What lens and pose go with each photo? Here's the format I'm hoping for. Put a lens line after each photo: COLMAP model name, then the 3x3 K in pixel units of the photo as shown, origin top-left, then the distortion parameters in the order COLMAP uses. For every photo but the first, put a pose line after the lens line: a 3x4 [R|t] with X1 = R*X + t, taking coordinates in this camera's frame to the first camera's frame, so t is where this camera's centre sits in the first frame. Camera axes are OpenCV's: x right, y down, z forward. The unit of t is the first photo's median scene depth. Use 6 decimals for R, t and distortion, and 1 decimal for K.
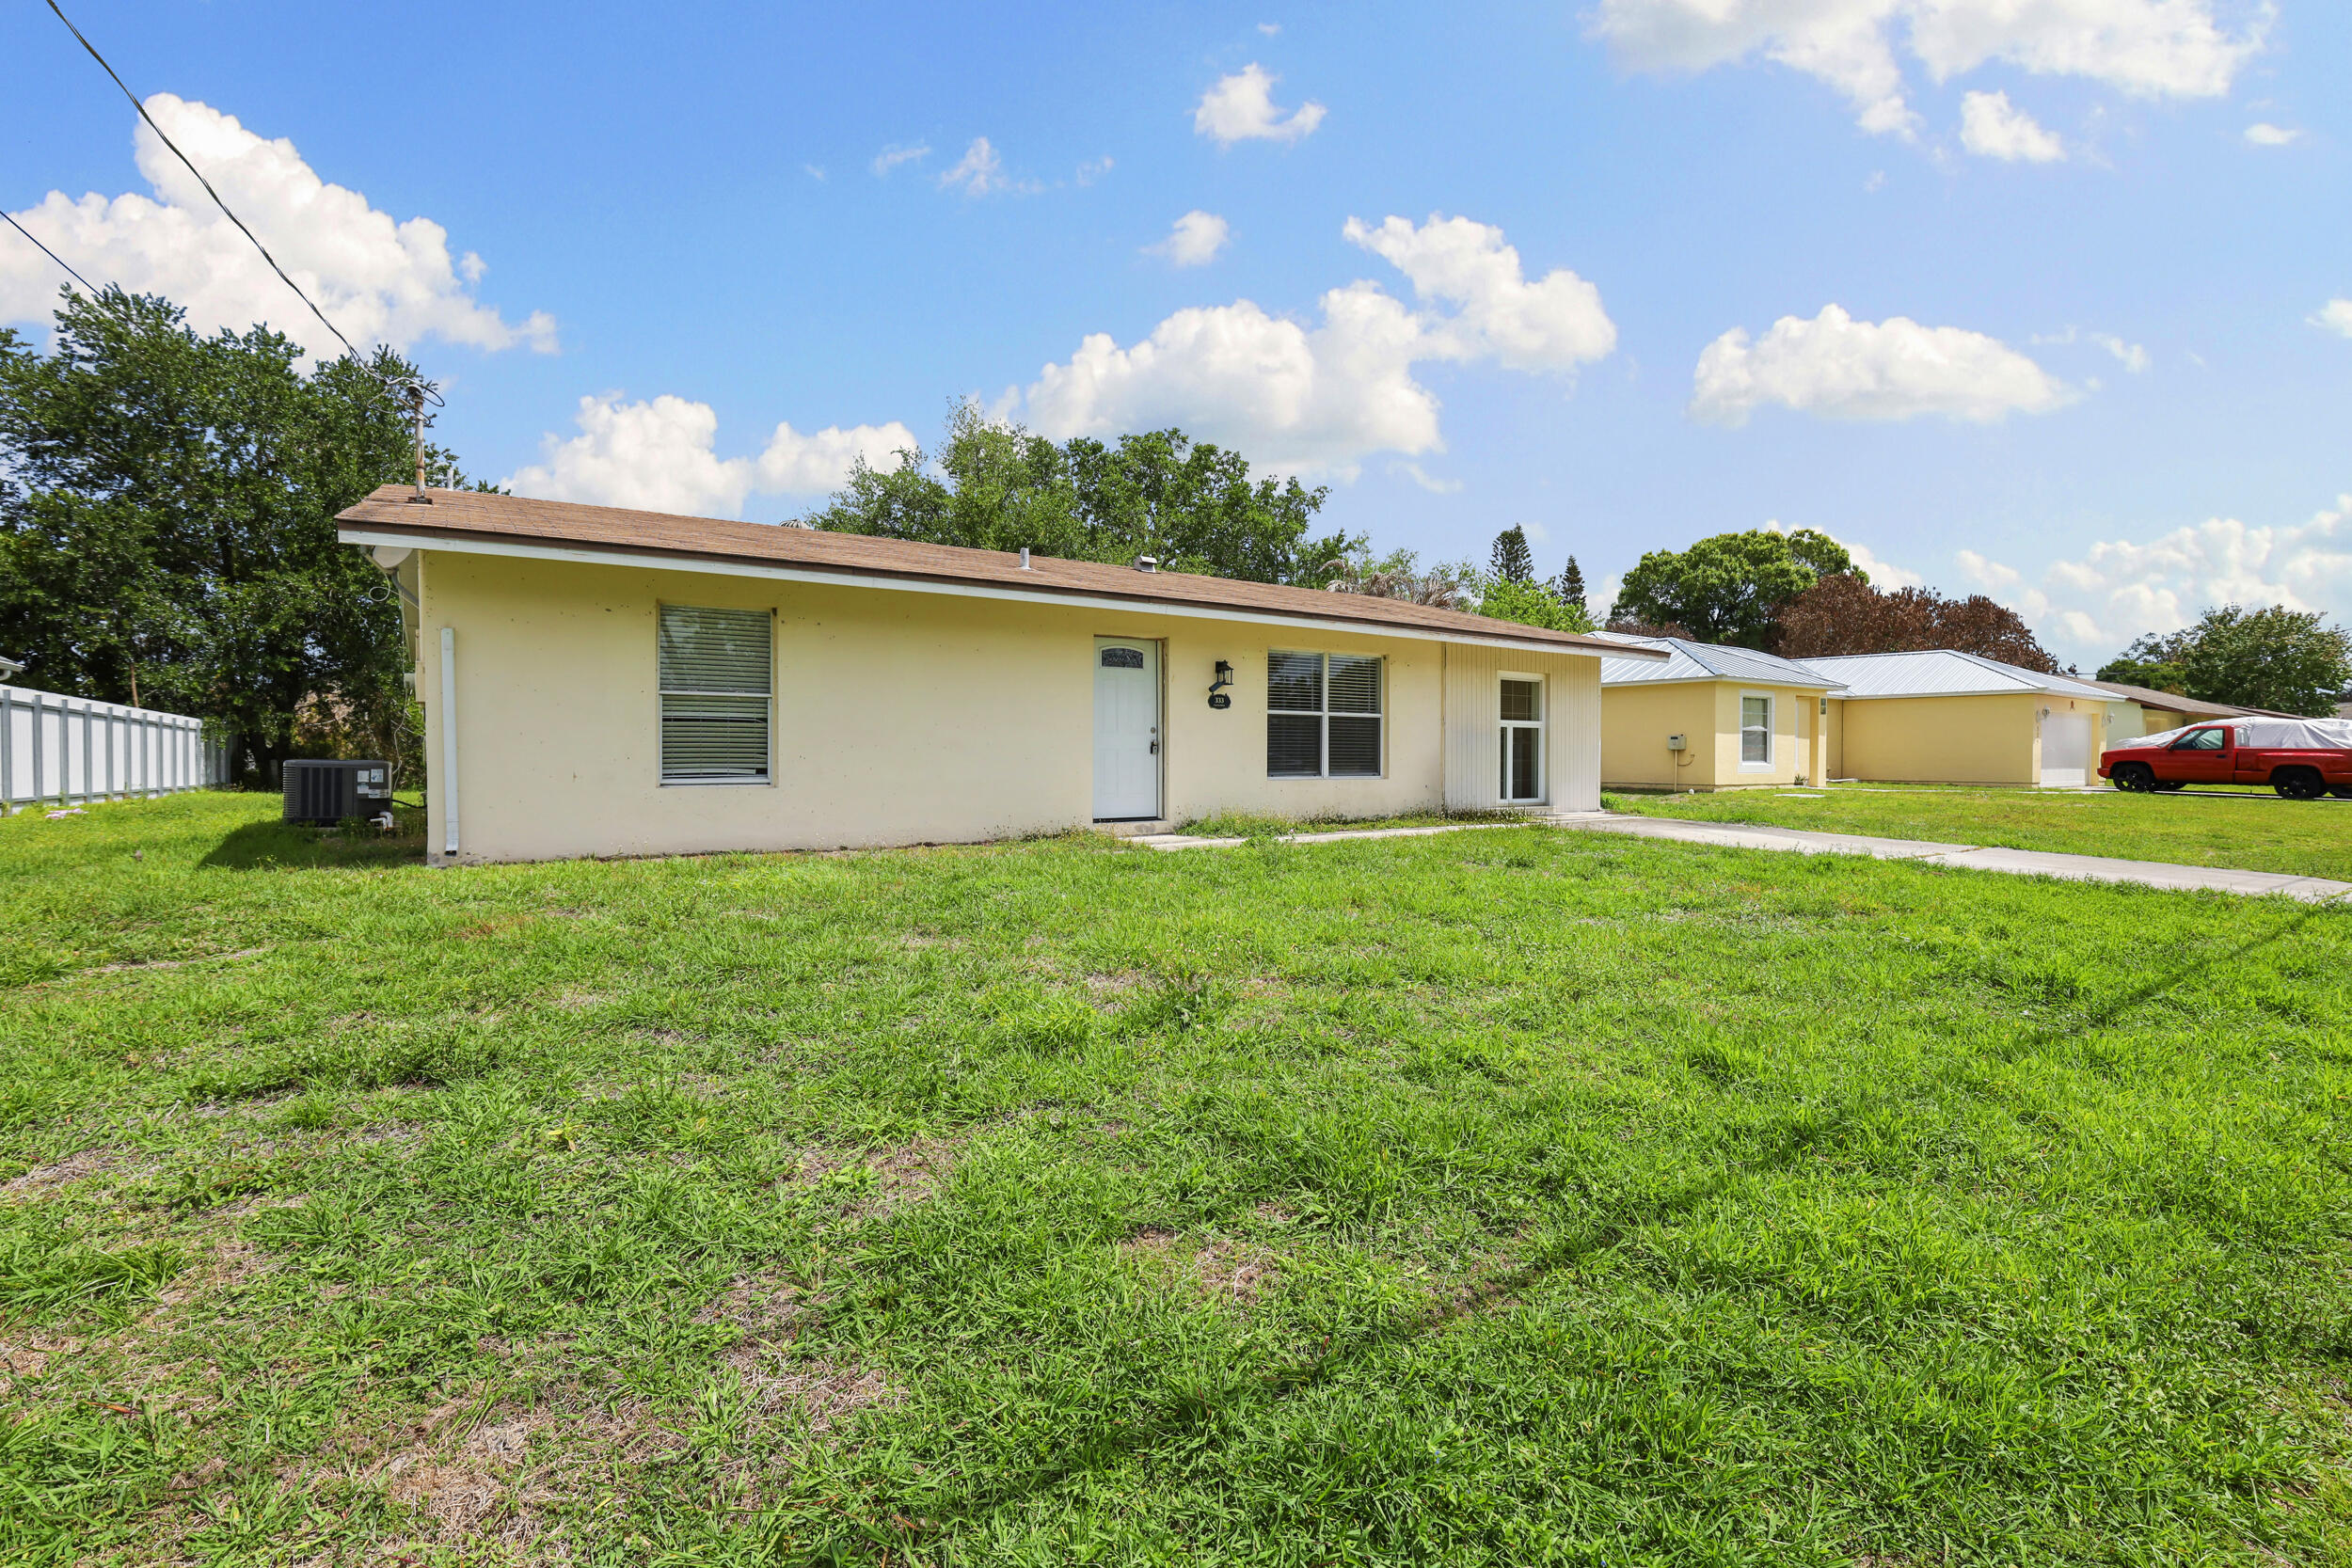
lens RADIAL K [[1076.1, 0, 1191.6], [0, 1076.1, 769.8], [0, 0, 1]] dist [-0.036223, 0.008431]
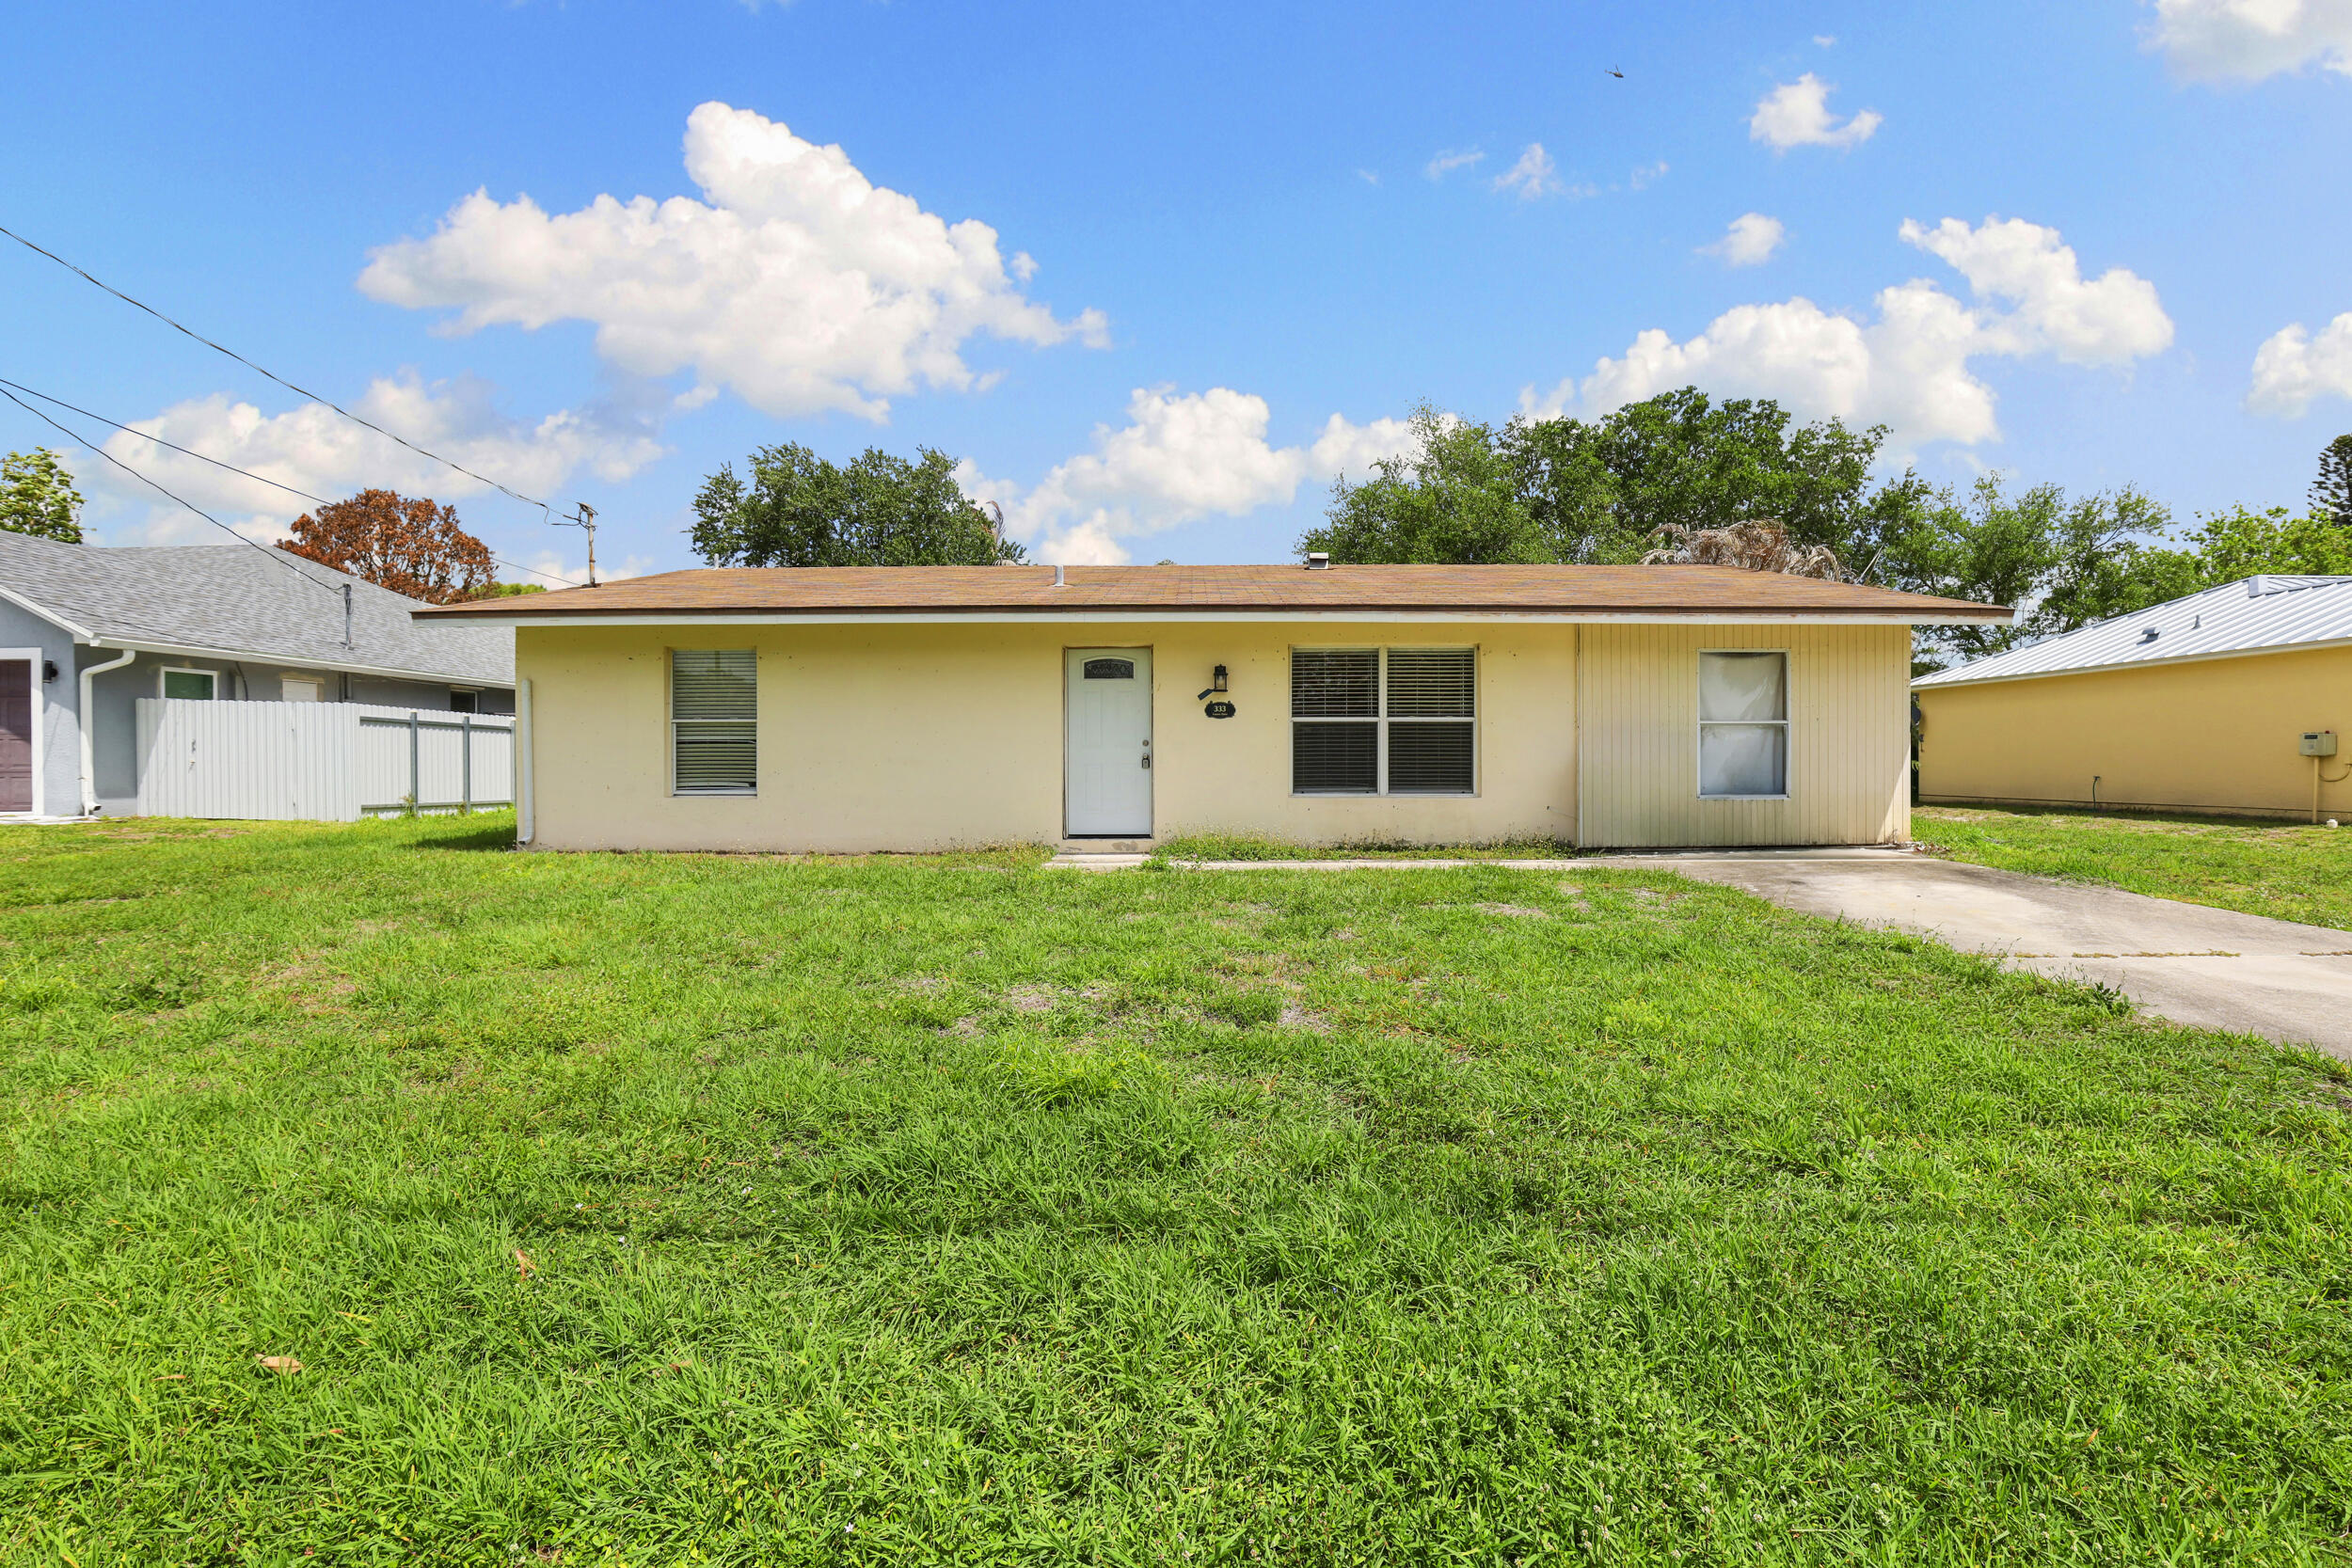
lens RADIAL K [[1076.1, 0, 1191.6], [0, 1076.1, 769.8], [0, 0, 1]] dist [-0.036223, 0.008431]
pose [[0.817910, -0.000444, -0.575346, 0.489416], [-0.004065, 0.999970, -0.006550, -0.006744], [0.575332, 0.007696, 0.817884, 0.225363]]
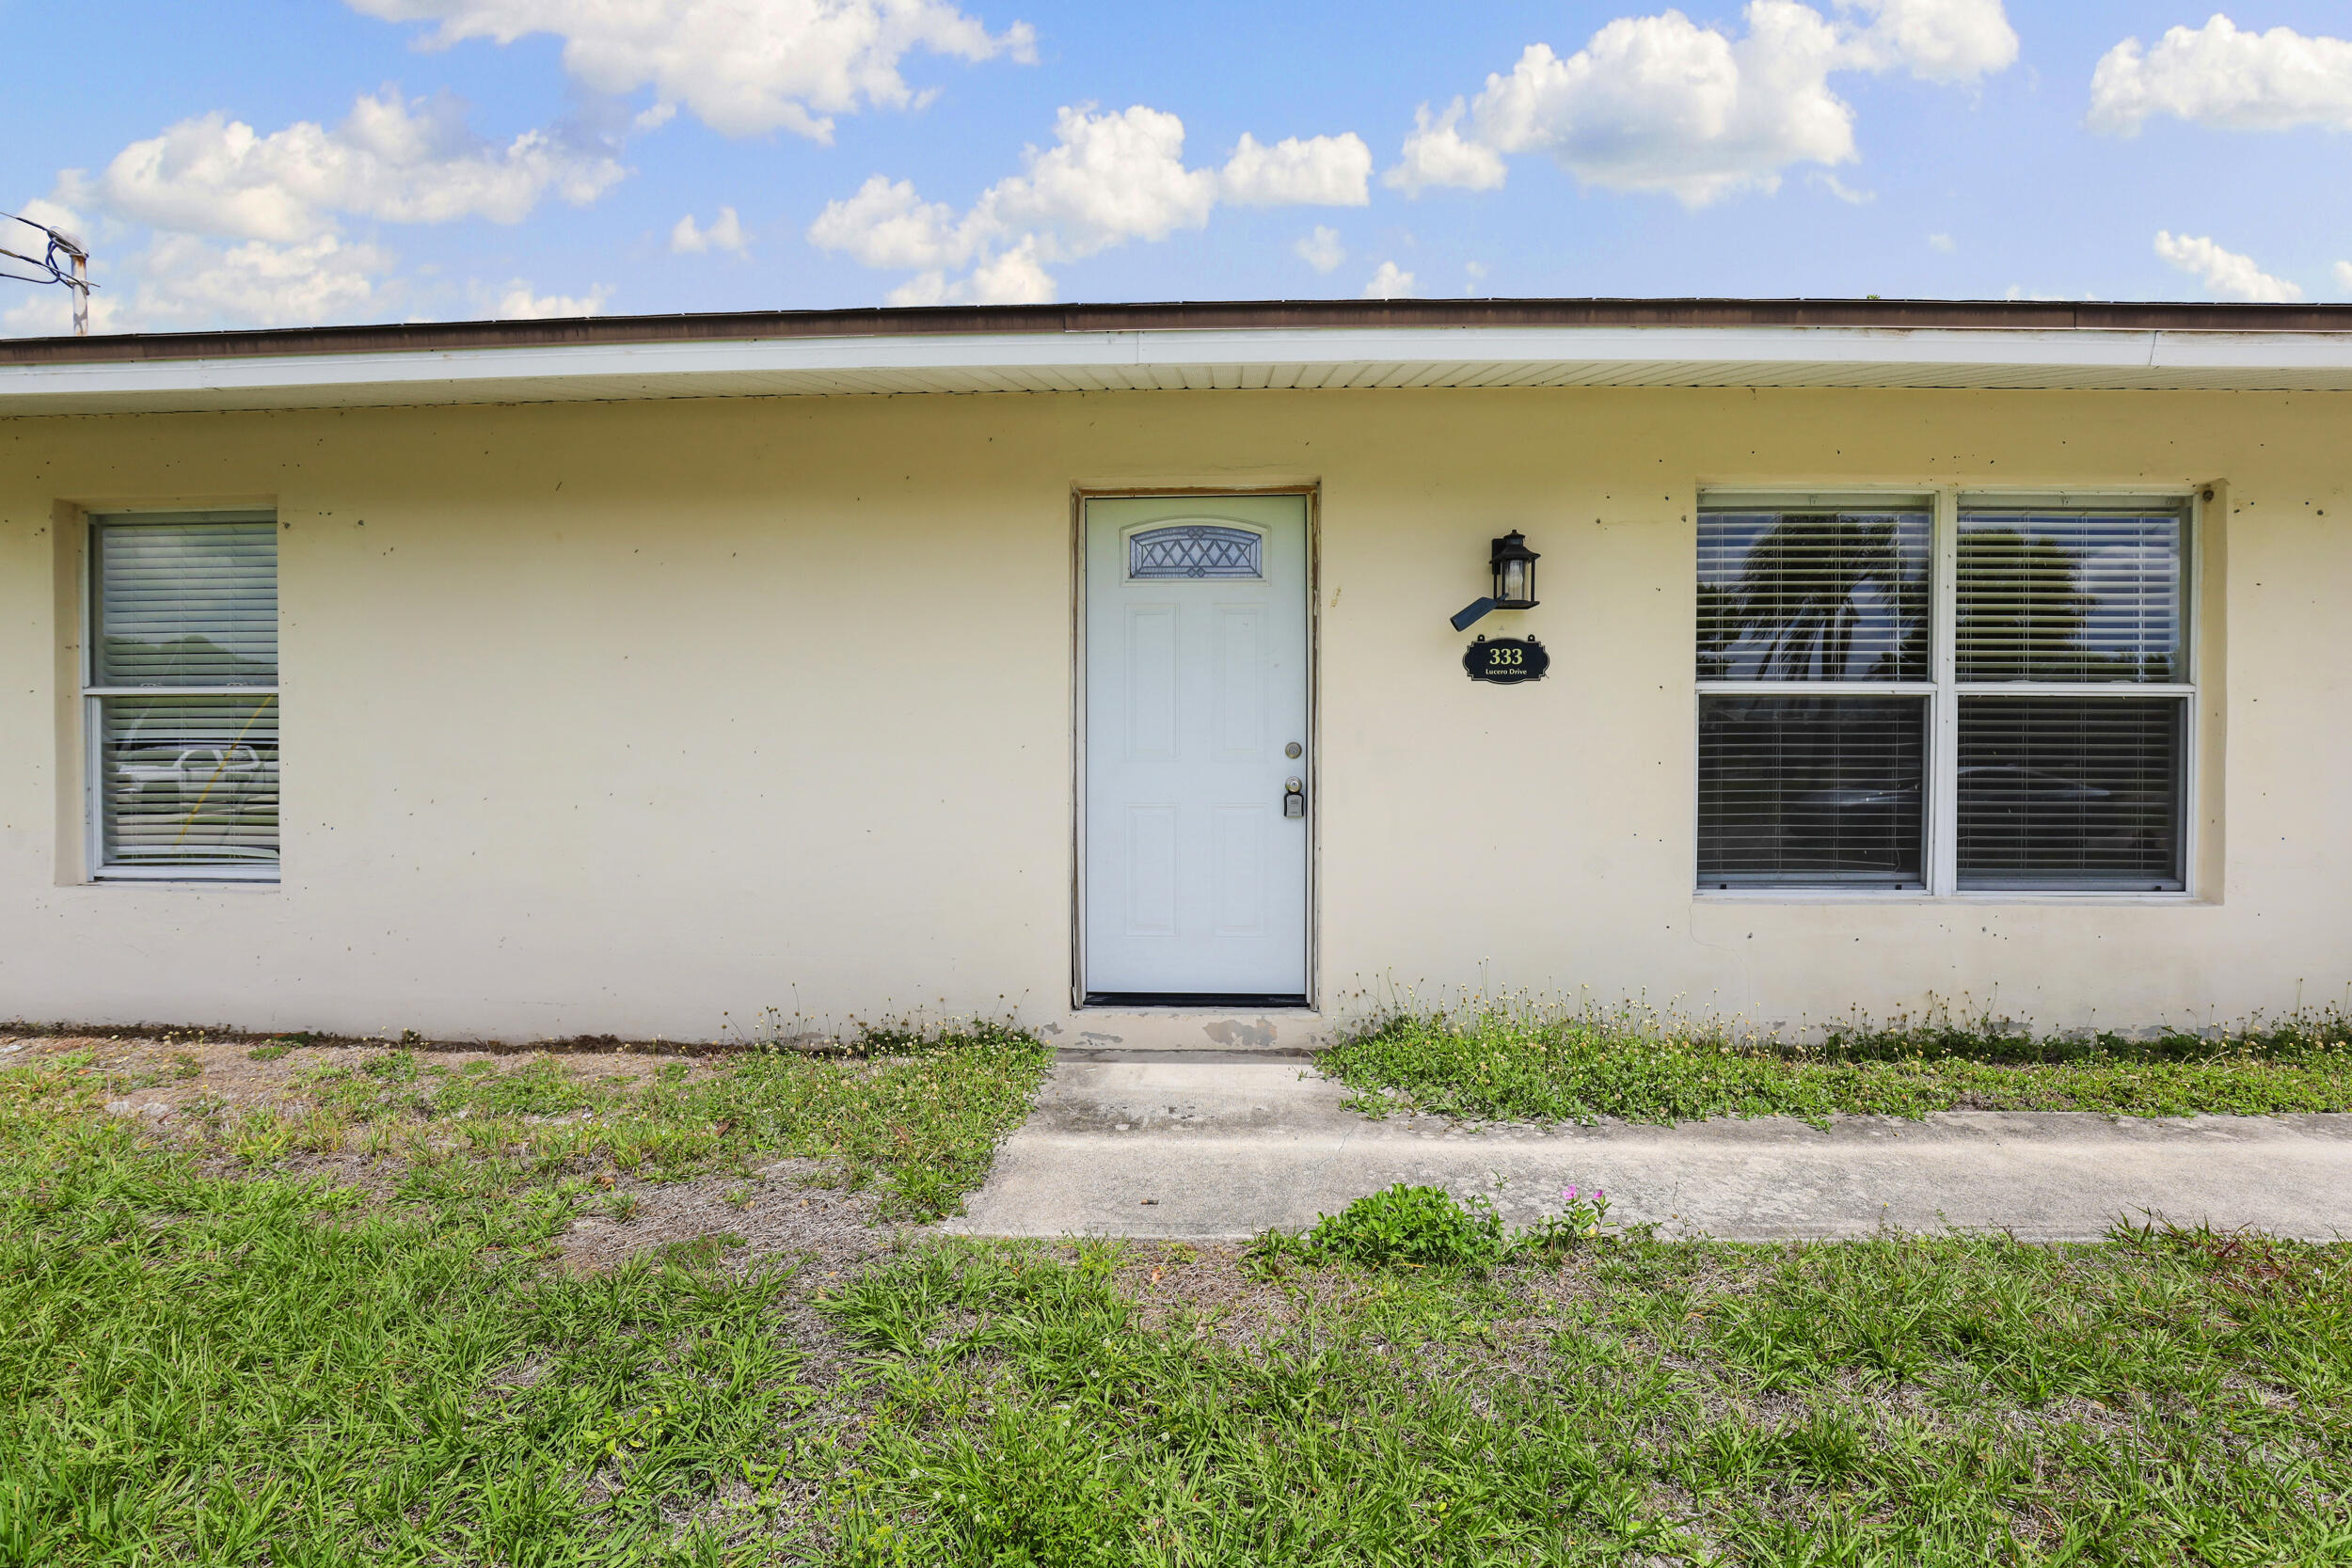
lens RADIAL K [[1076.1, 0, 1191.6], [0, 1076.1, 769.8], [0, 0, 1]] dist [-0.036223, 0.008431]
pose [[0.805958, 0.001686, -0.591970, 0.131691], [-0.008320, 0.999929, -0.008480, -0.024798], [0.591914, 0.011760, 0.805915, 0.629037]]
